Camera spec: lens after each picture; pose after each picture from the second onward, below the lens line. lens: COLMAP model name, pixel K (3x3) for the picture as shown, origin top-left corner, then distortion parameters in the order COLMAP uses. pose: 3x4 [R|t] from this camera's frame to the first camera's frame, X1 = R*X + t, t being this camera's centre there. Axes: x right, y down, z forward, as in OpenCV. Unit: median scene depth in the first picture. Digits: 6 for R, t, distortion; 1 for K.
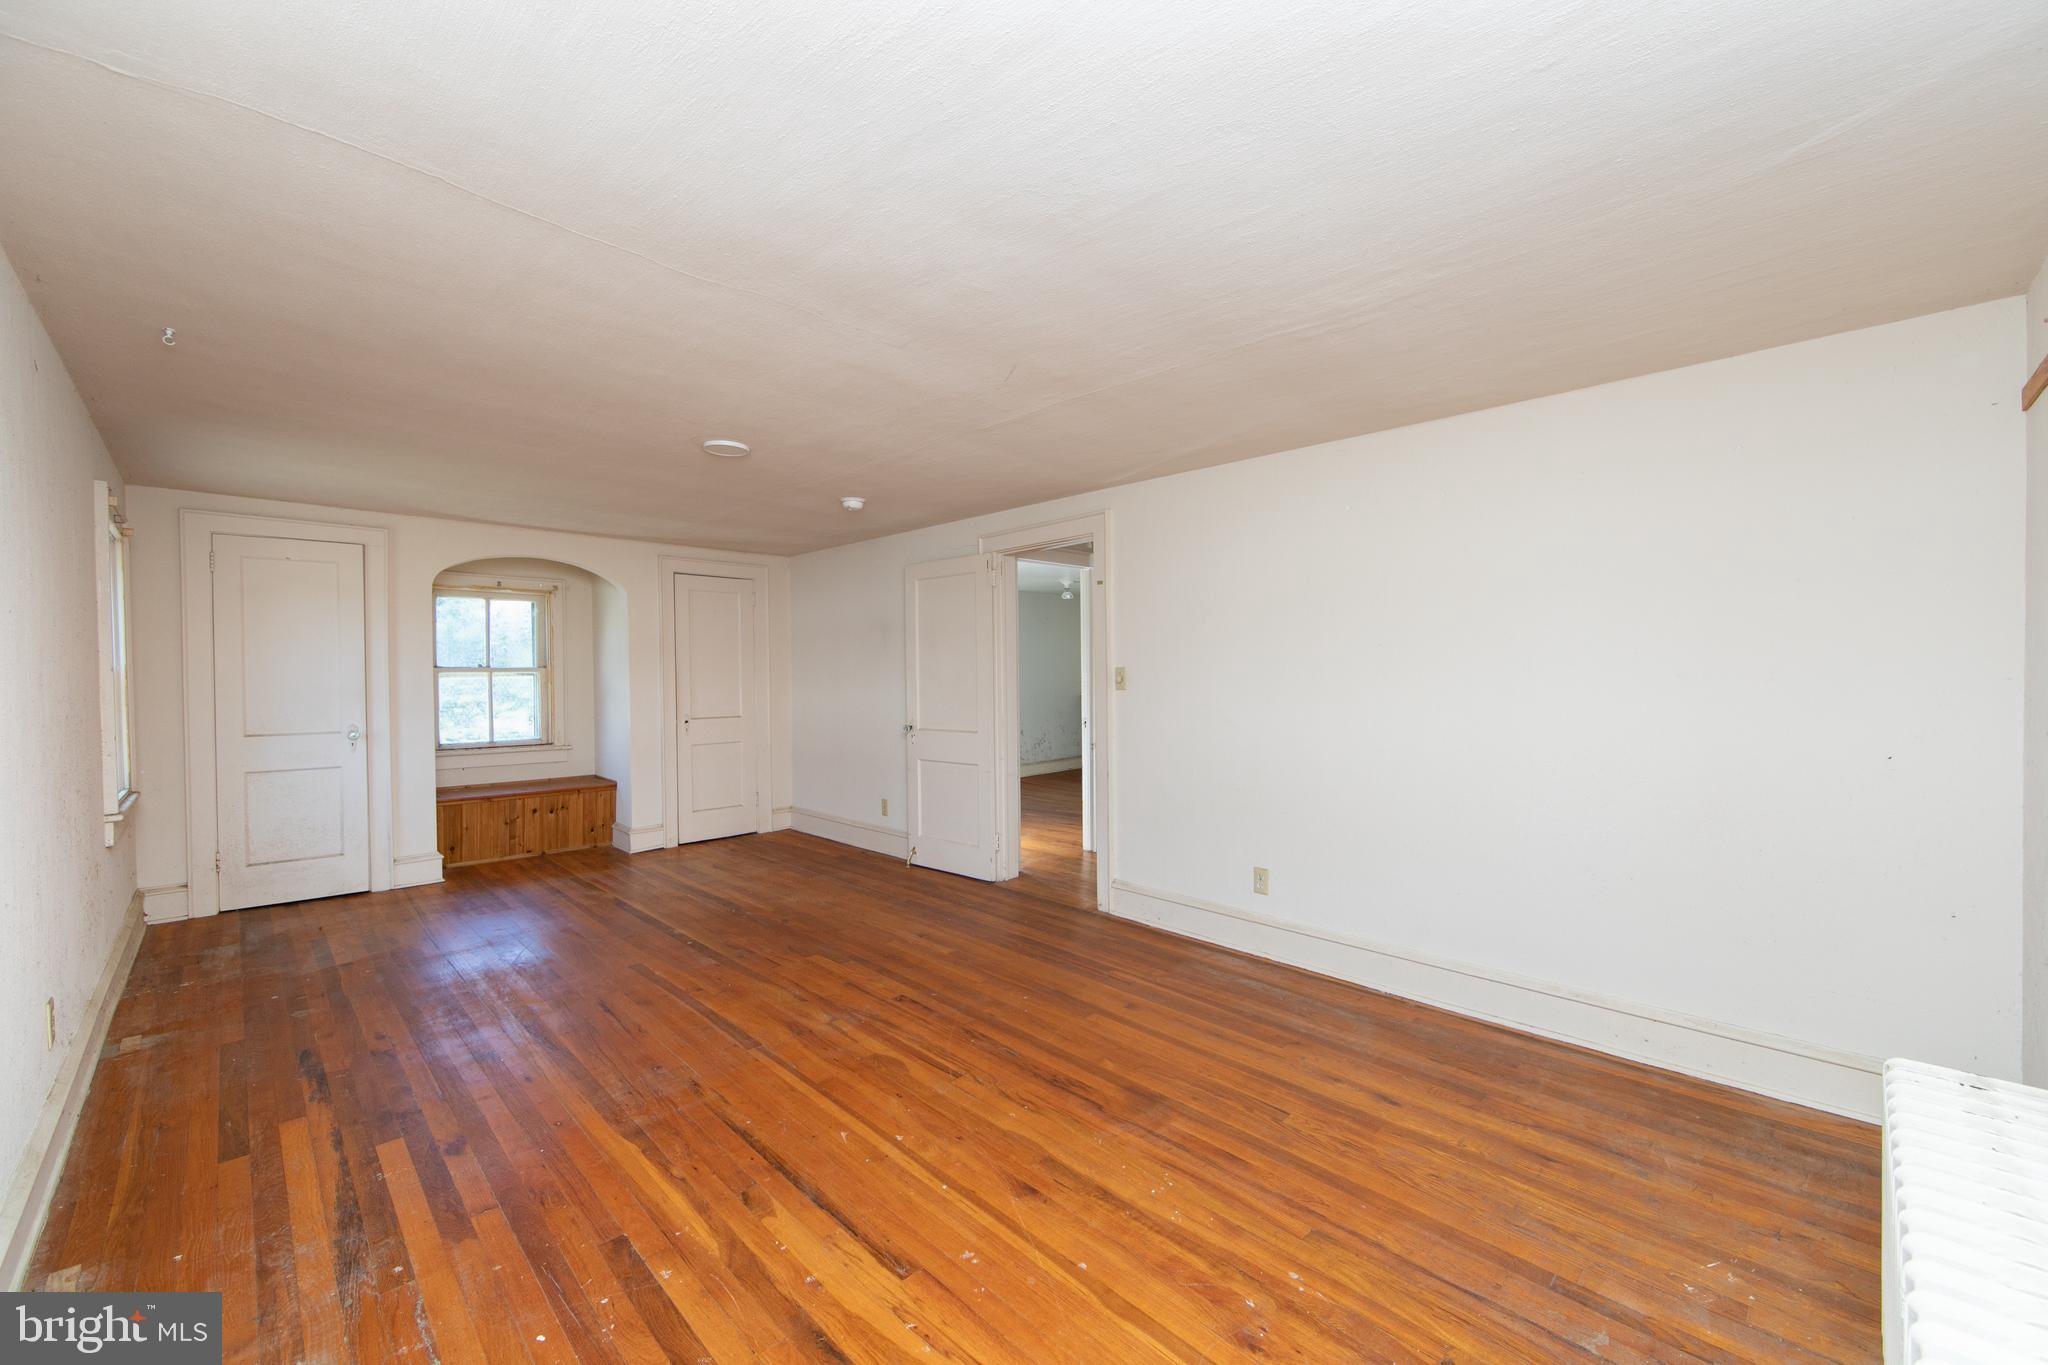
lens RADIAL K [[800.2, 0, 1028.2], [0, 800.2, 680.2], [0, 0, 1]] dist [-0.003049, -0.000334]
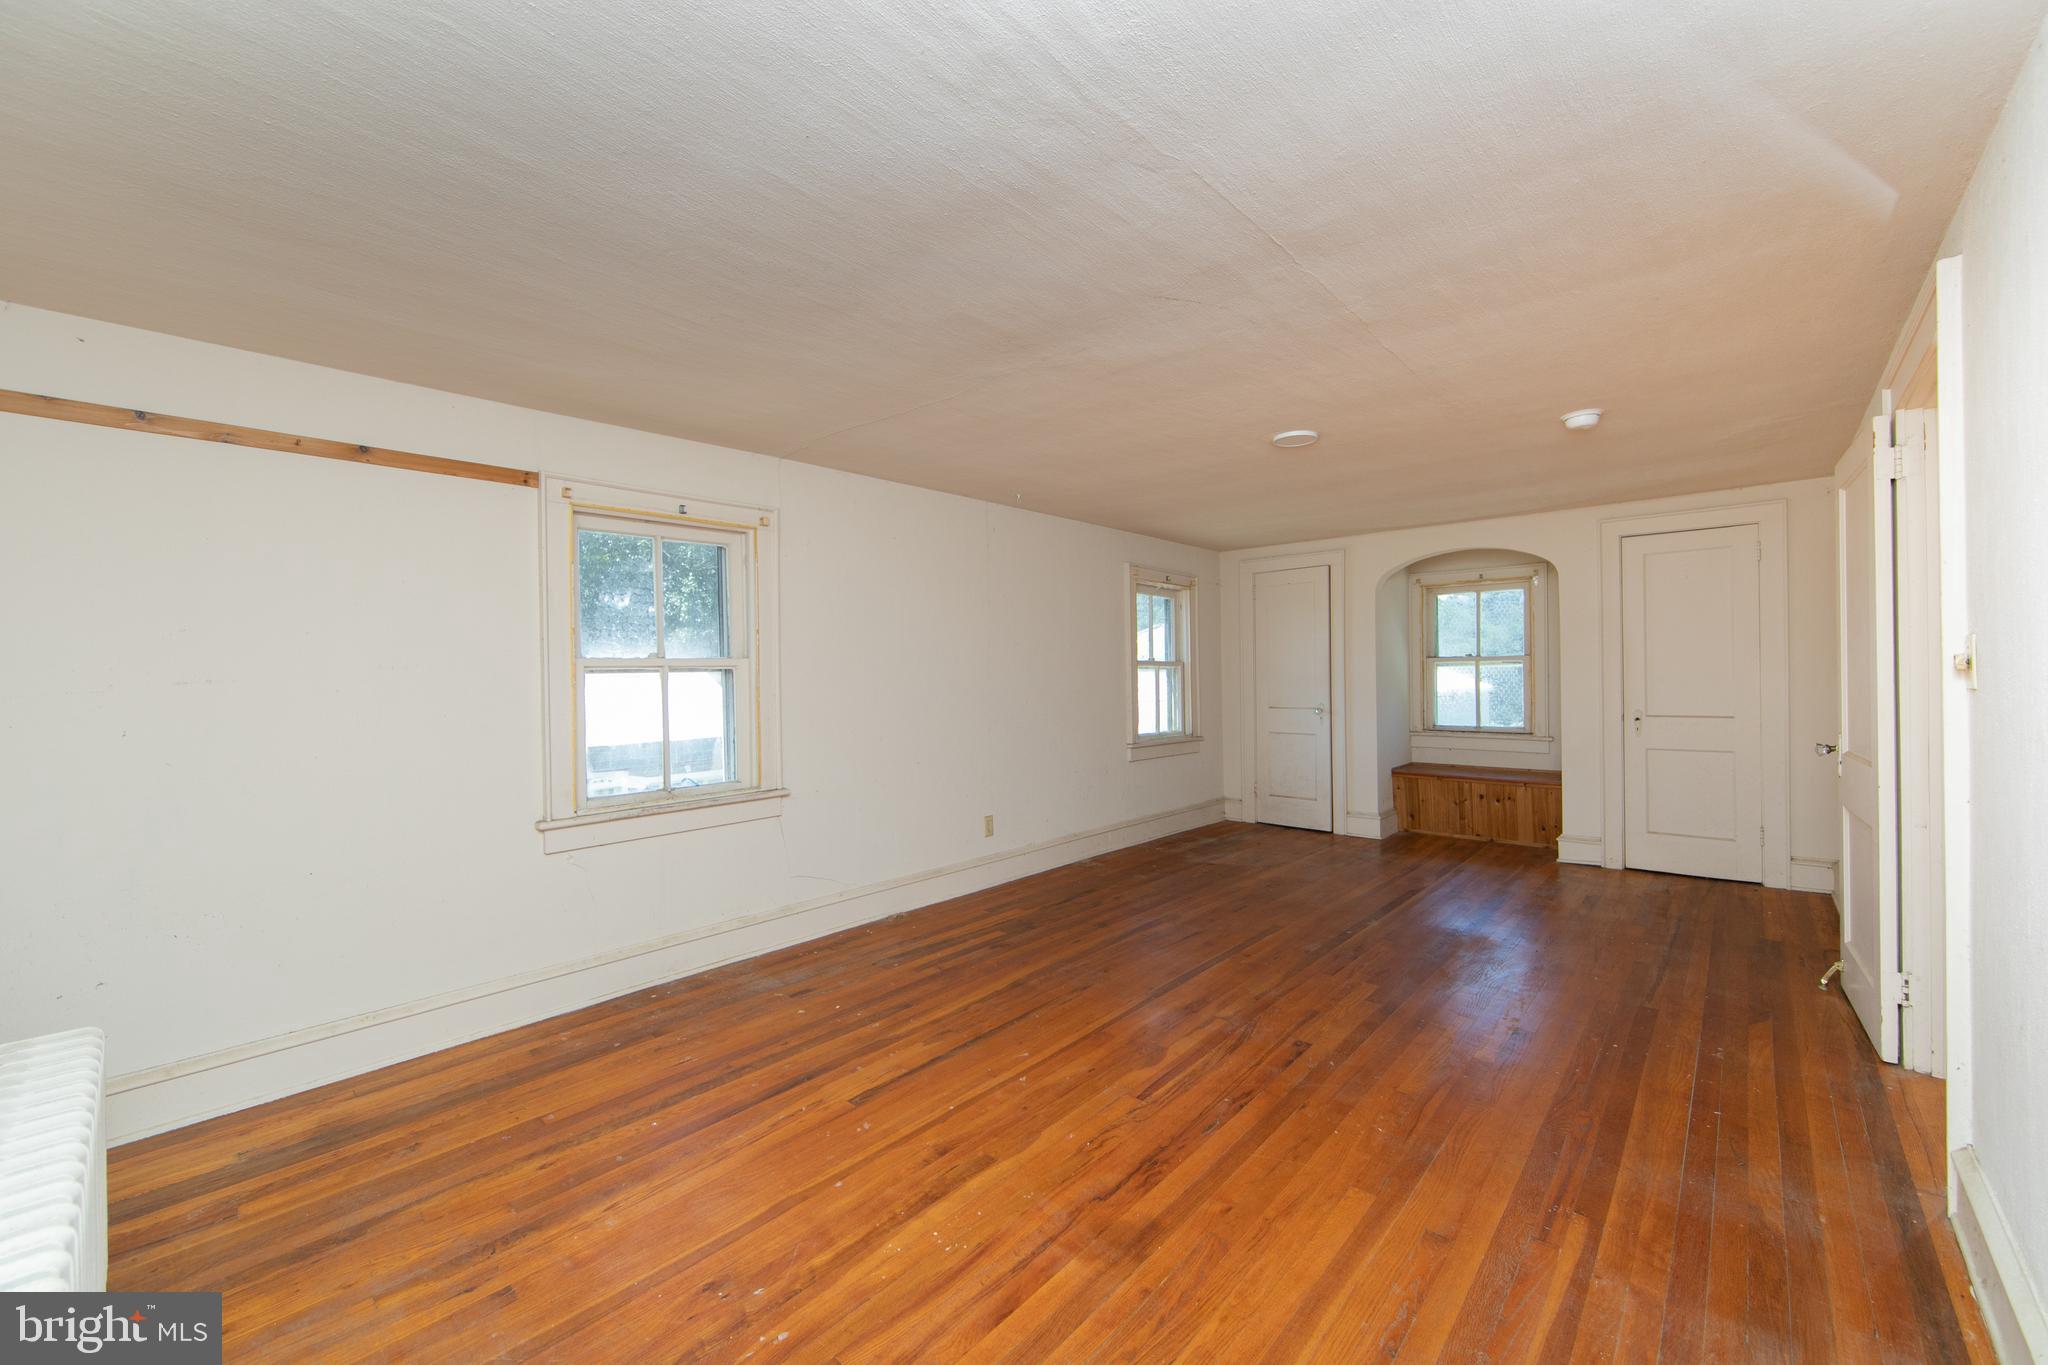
lens RADIAL K [[800.2, 0, 1028.2], [0, 800.2, 680.2], [0, 0, 1]] dist [-0.003049, -0.000334]
pose [[0.051831, 0.011151, -0.998594, 0.730408], [0.005882, 0.999917, 0.011471, -0.000283], [0.998639, -0.006468, 0.051761, 0.729681]]
